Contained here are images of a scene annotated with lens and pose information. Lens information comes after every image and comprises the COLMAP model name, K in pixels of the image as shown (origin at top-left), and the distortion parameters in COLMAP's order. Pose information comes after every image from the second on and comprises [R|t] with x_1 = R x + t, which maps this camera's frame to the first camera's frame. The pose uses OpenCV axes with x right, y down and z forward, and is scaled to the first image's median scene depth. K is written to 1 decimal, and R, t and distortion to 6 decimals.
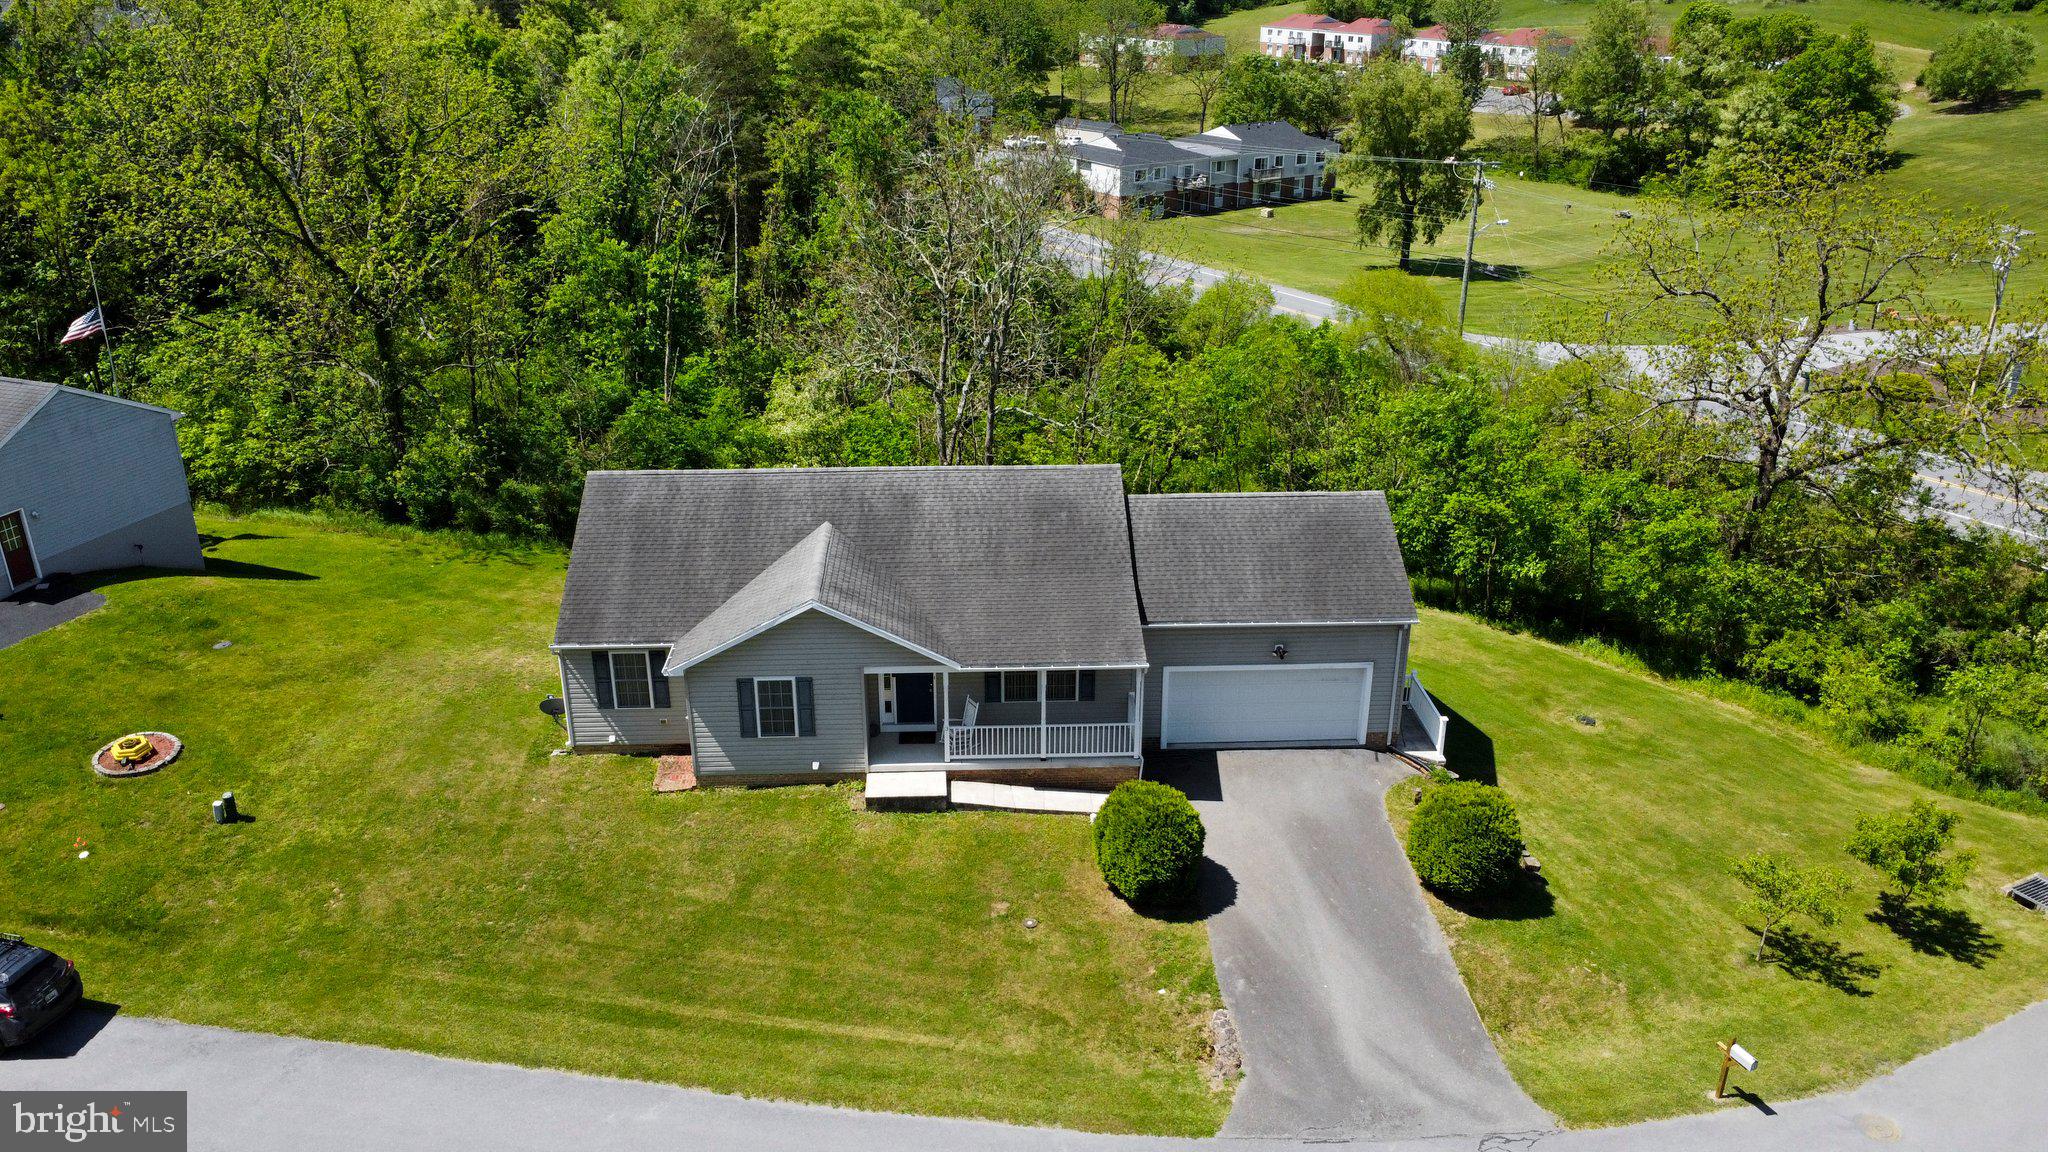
lens RADIAL K [[1552.9, 0, 1012.5], [0, 1552.9, 579.4], [0, 0, 1]] dist [0.002615, 0.016023]
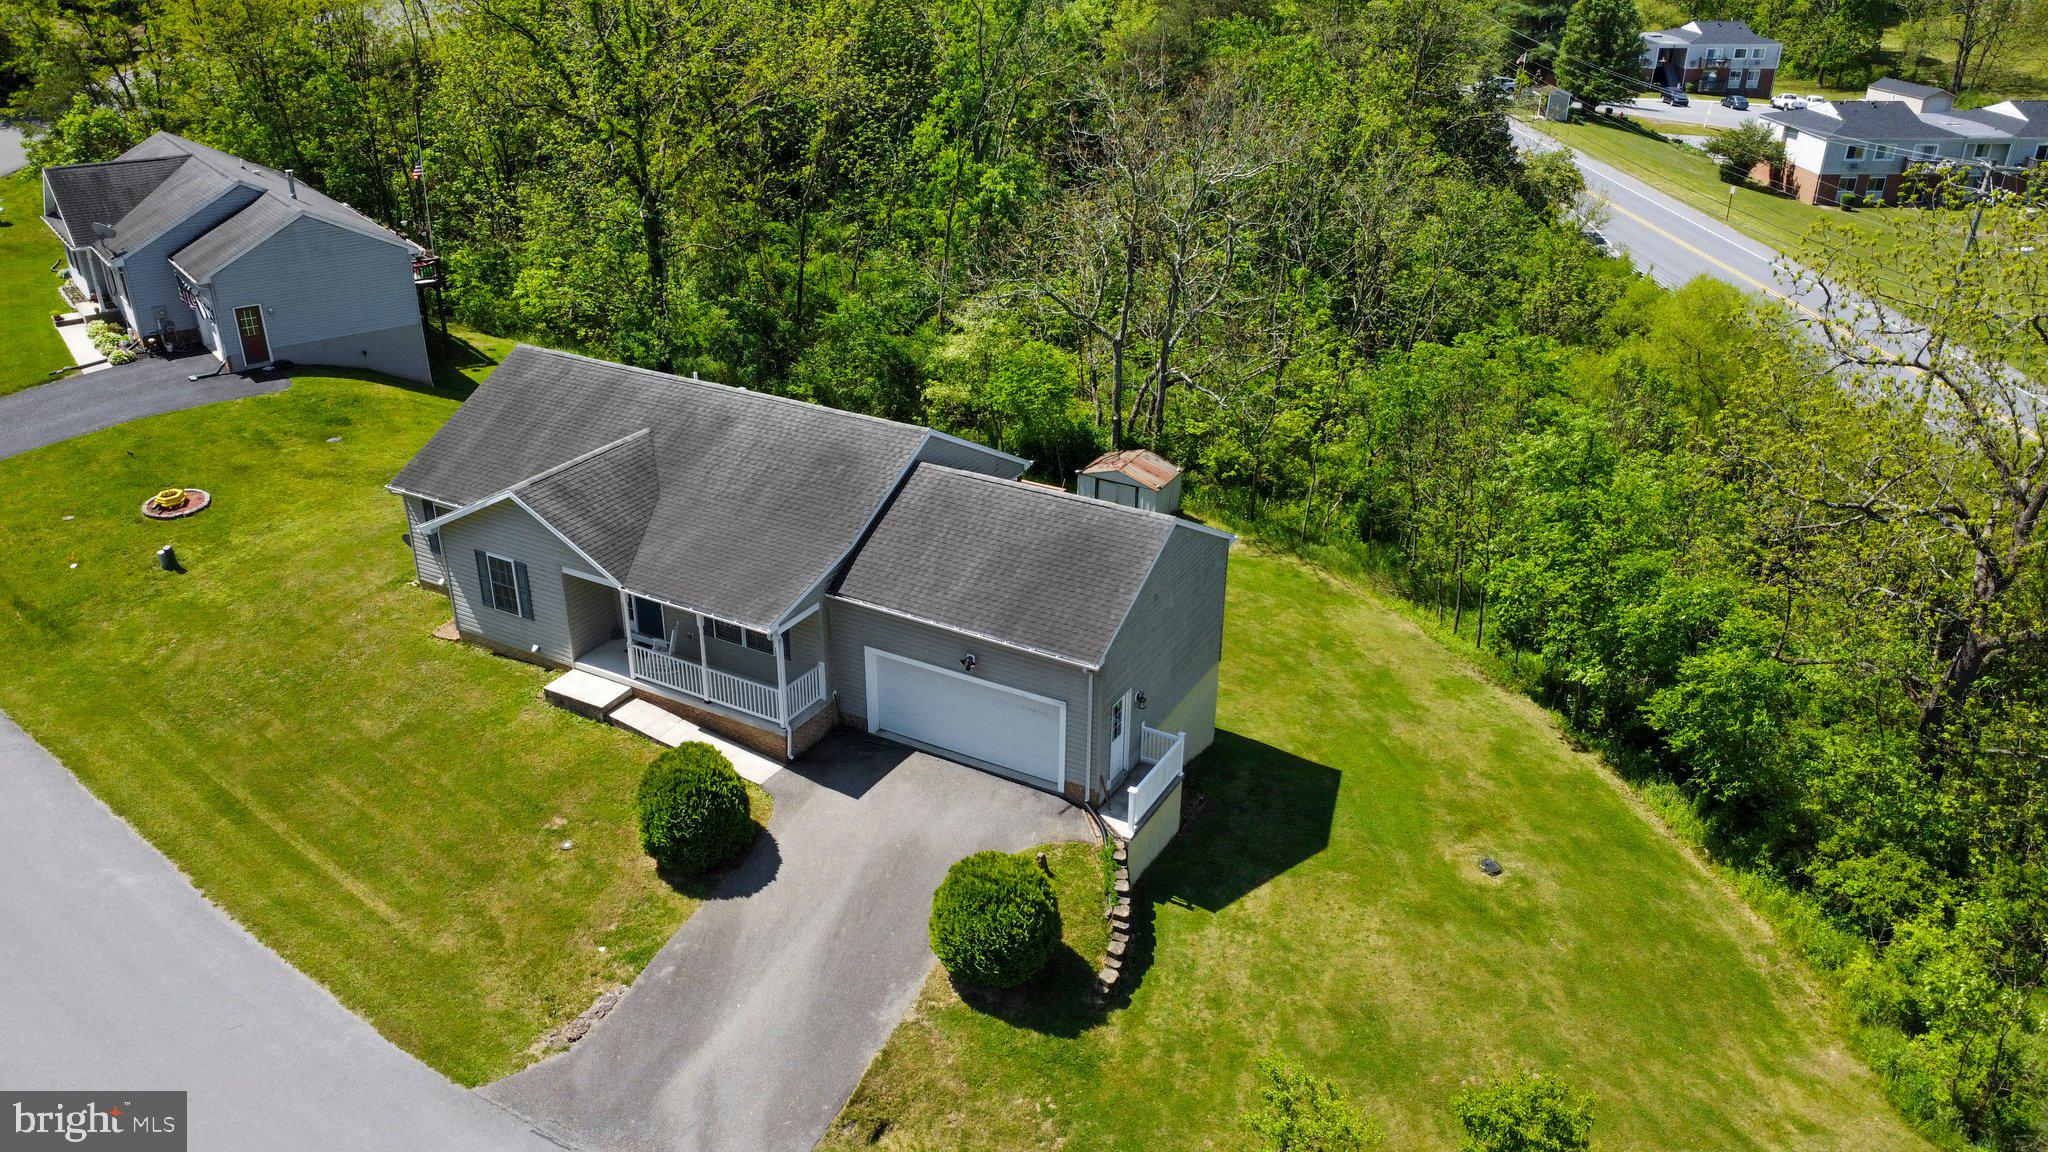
lens RADIAL K [[1552.9, 0, 1009.2], [0, 1552.9, 580.6], [0, 0, 1]] dist [0.002615, 0.016023]
pose [[0.847737, 0.234056, -0.475982, 0.614262], [-0.212957, 0.972062, 0.098712, -0.093942], [0.485788, 0.017682, 0.873898, 0.226272]]
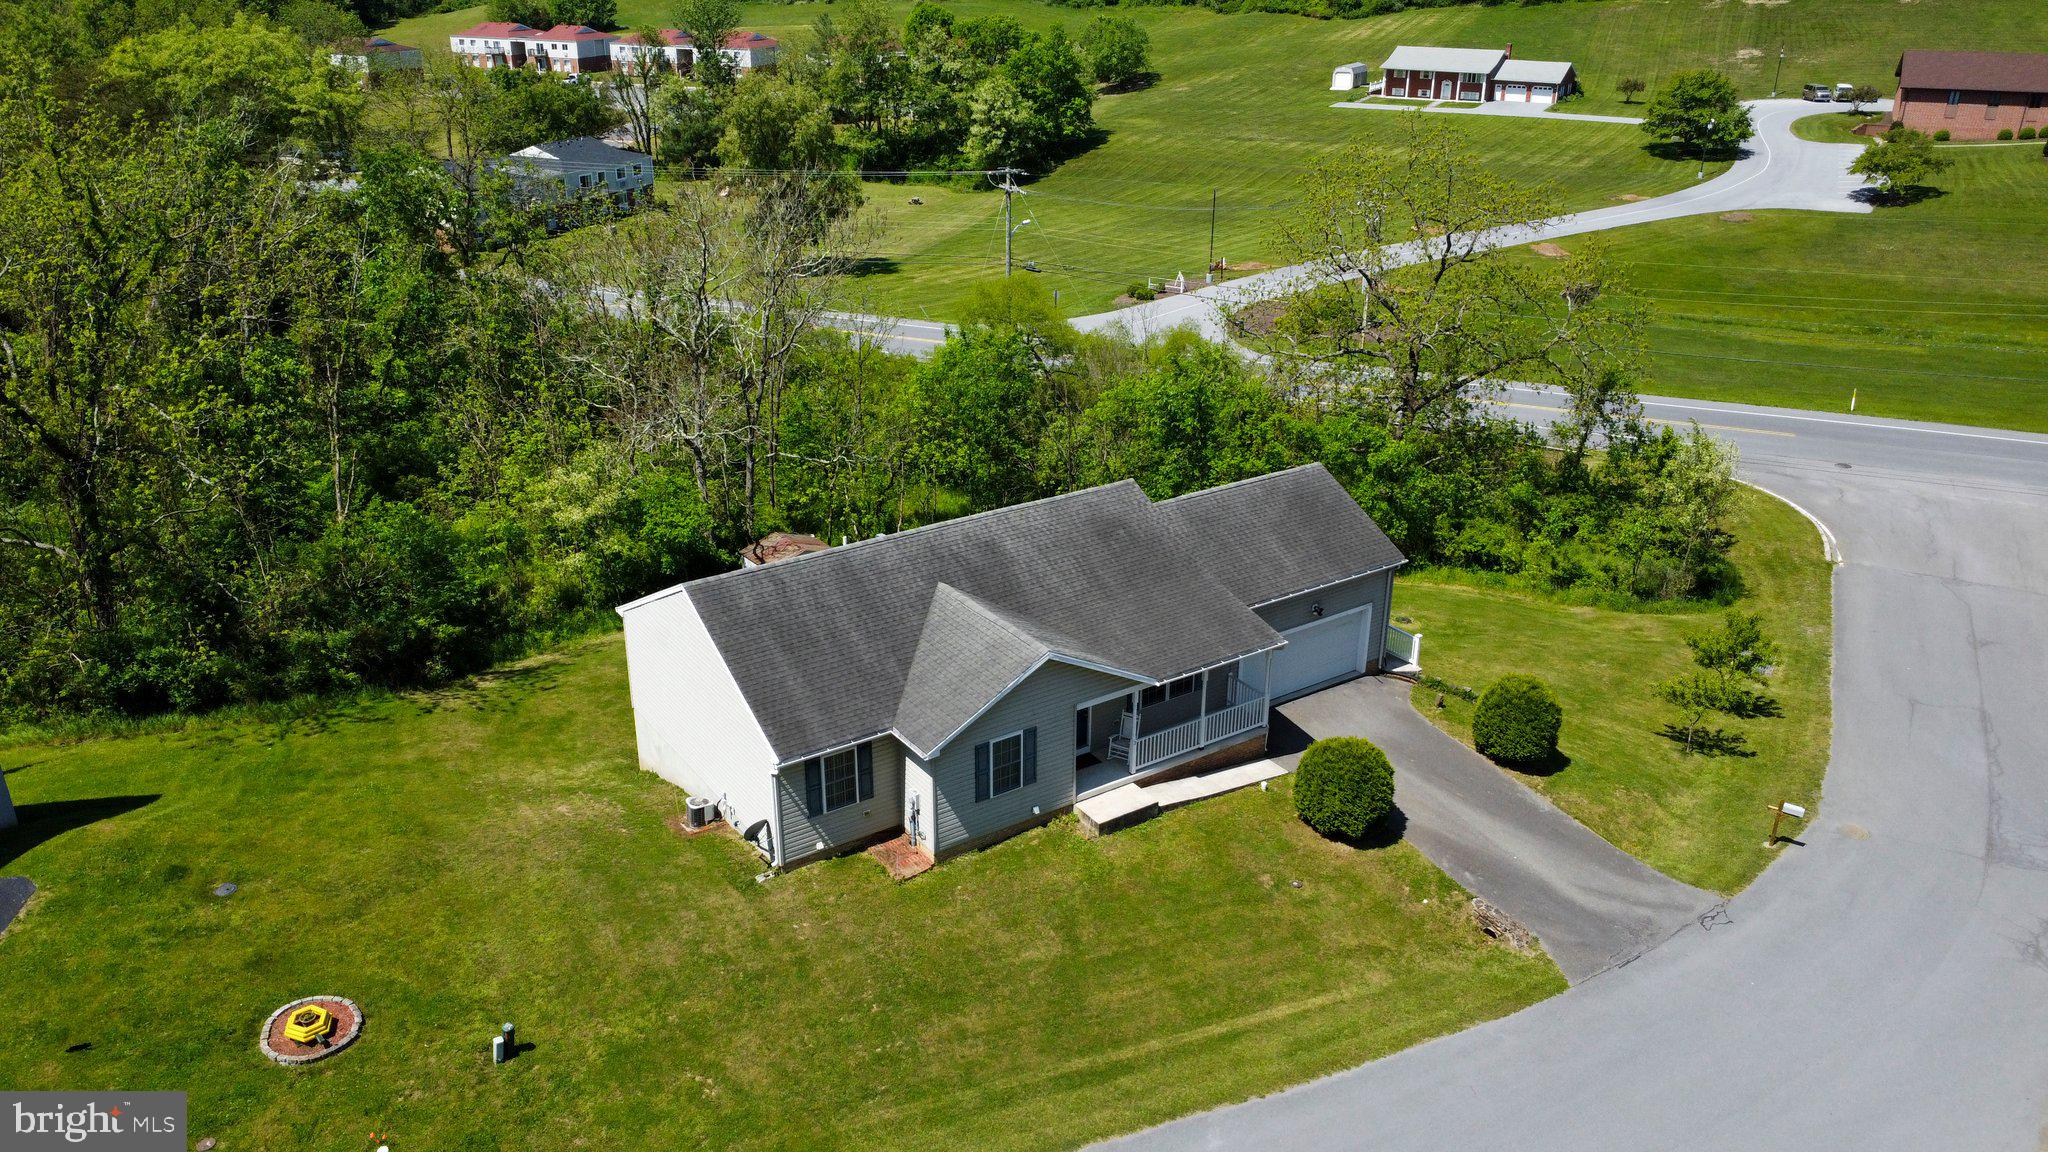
lens RADIAL K [[1552.9, 0, 1016.5], [0, 1552.9, 573.6], [0, 0, 1]] dist [0.002615, 0.016023]
pose [[0.849597, -0.202813, 0.486880, -0.589727], [0.203083, 0.977731, 0.052902, -0.089110], [-0.486767, 0.053932, 0.871865, 0.089320]]
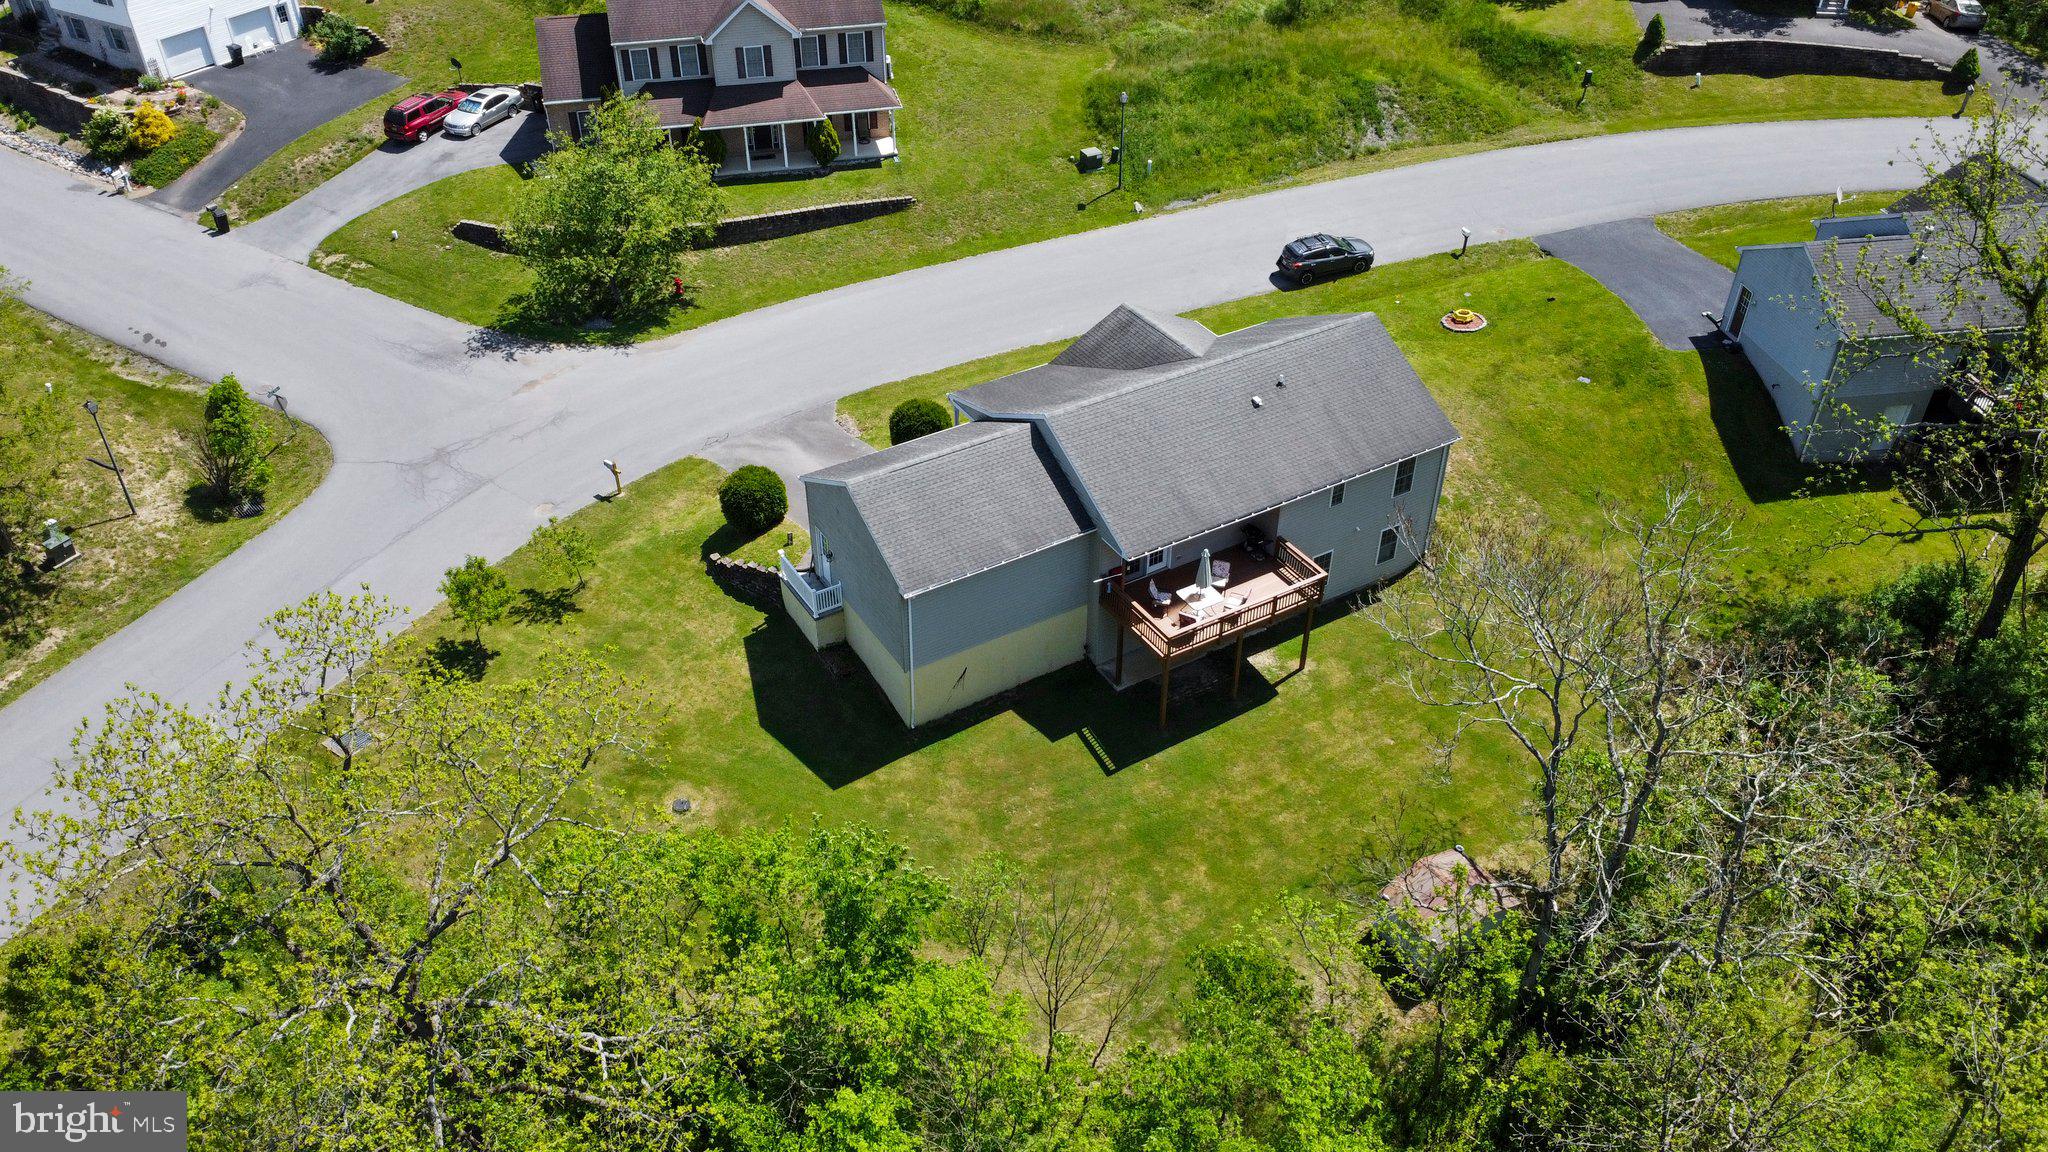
lens RADIAL K [[1552.9, 0, 1013.4], [0, 1552.9, 573.9], [0, 0, 1]] dist [0.002615, 0.016023]
pose [[-0.878159, 0.290888, -0.379764, 0.639780], [-0.183410, 0.528467, 0.828905, -1.097459], [0.441811, 0.797563, -0.410727, 1.707648]]
